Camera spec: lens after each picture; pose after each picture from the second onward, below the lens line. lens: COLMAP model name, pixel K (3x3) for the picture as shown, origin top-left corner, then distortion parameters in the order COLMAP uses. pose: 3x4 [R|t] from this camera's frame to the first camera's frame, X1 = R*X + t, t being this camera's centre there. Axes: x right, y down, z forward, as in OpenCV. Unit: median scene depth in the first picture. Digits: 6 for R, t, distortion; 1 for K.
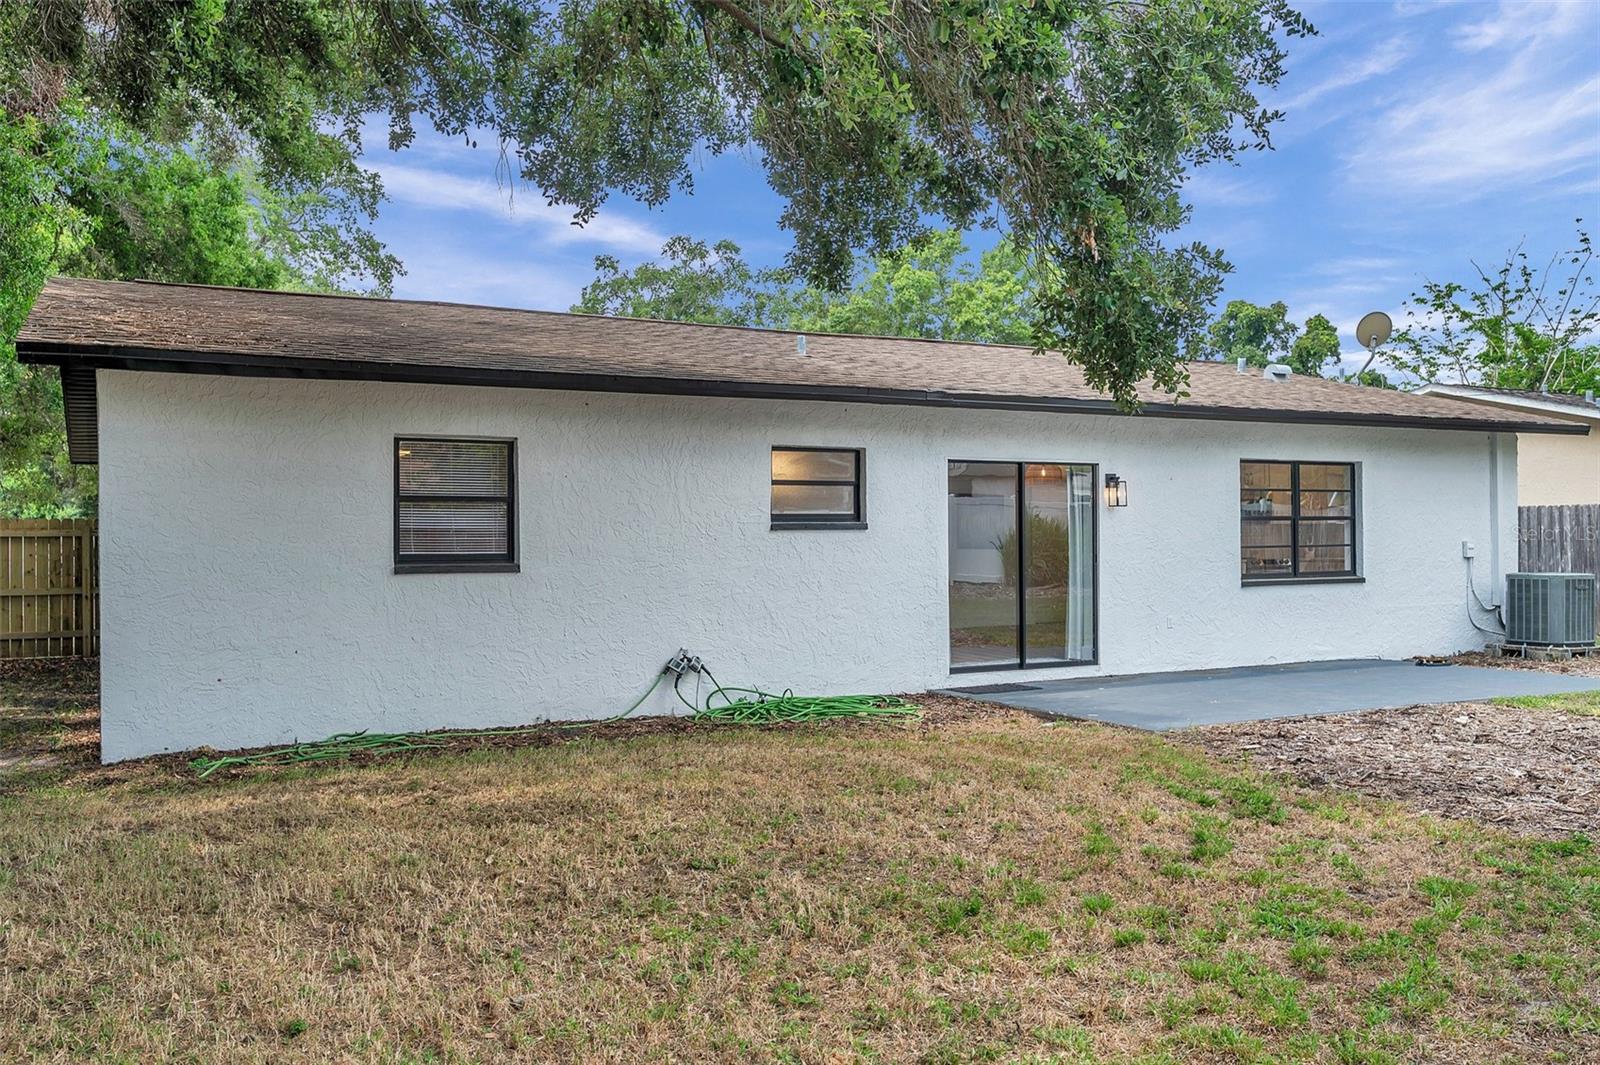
lens RADIAL K [[1319.0, 0, 800.0], [0, 1319.0, 532.5], [0, 0, 1]] dist [0.001323, -0.001935]
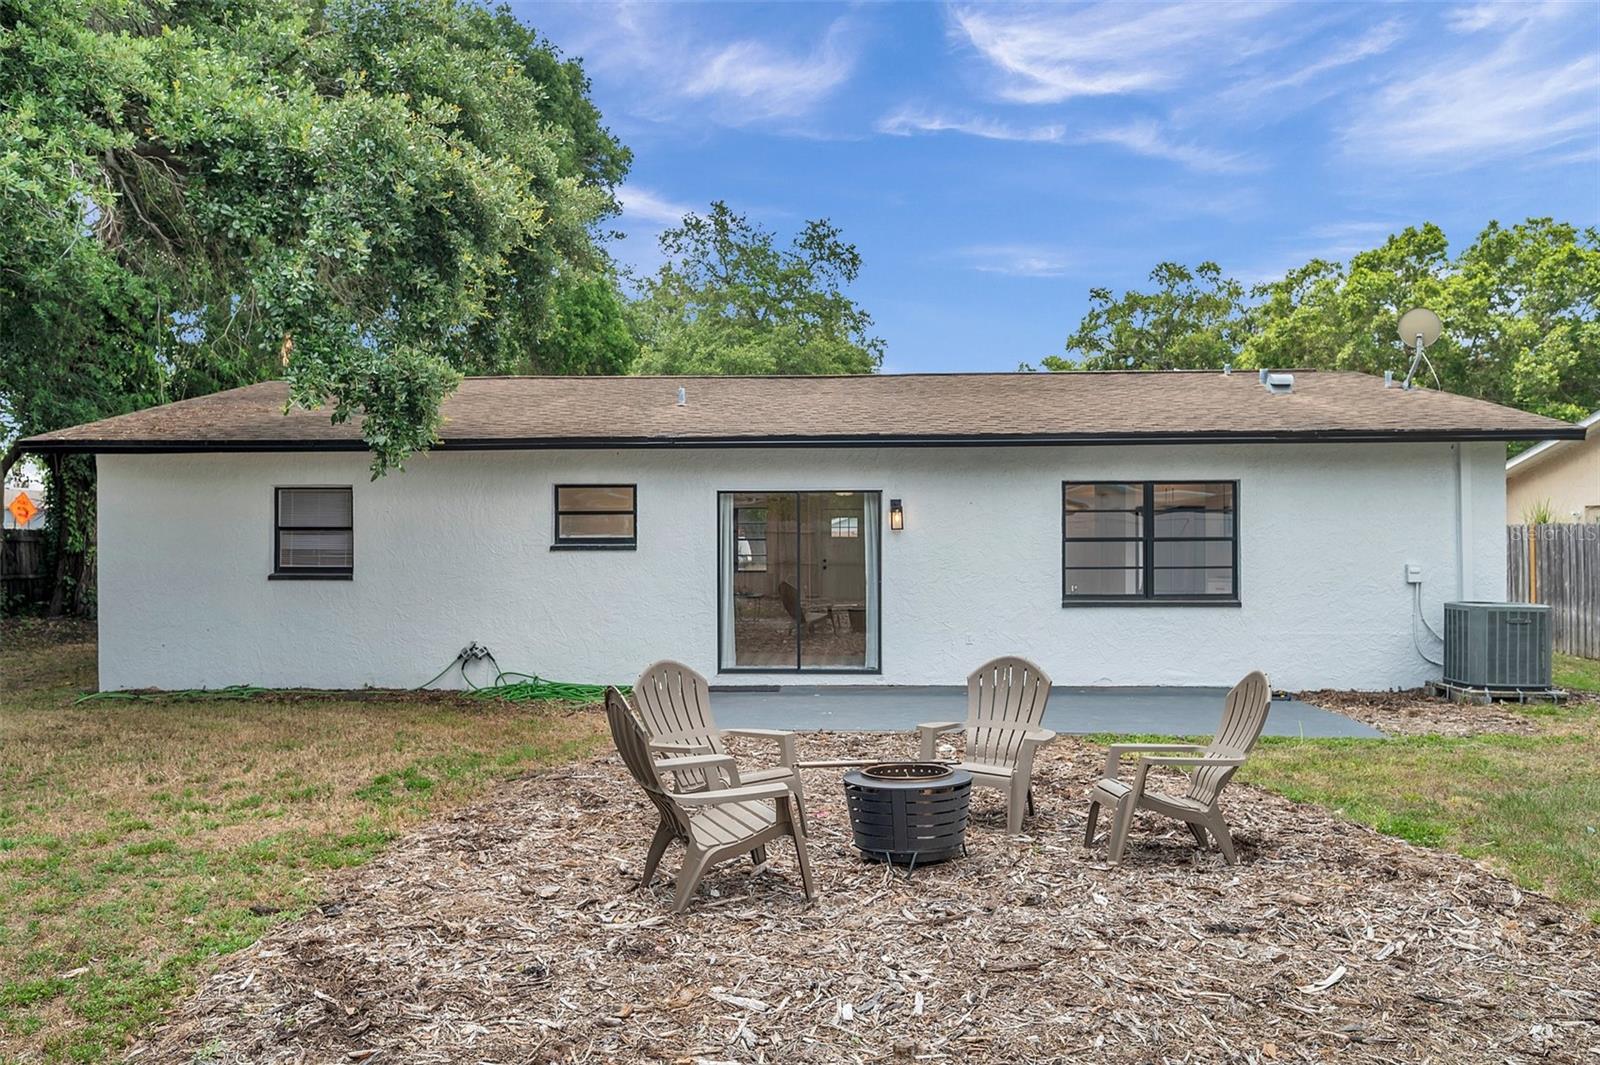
lens RADIAL K [[1164.6, 0, 800.0], [0, 1164.6, 532.5], [0, 0, 1]] dist [-0.005614, 0.001045]
pose [[0.862630, 0.001709, -0.505833, 0.654365], [-0.001579, 0.999999, 0.000685, -0.018011], [0.505833, 0.000208, 0.862631, 0.133003]]
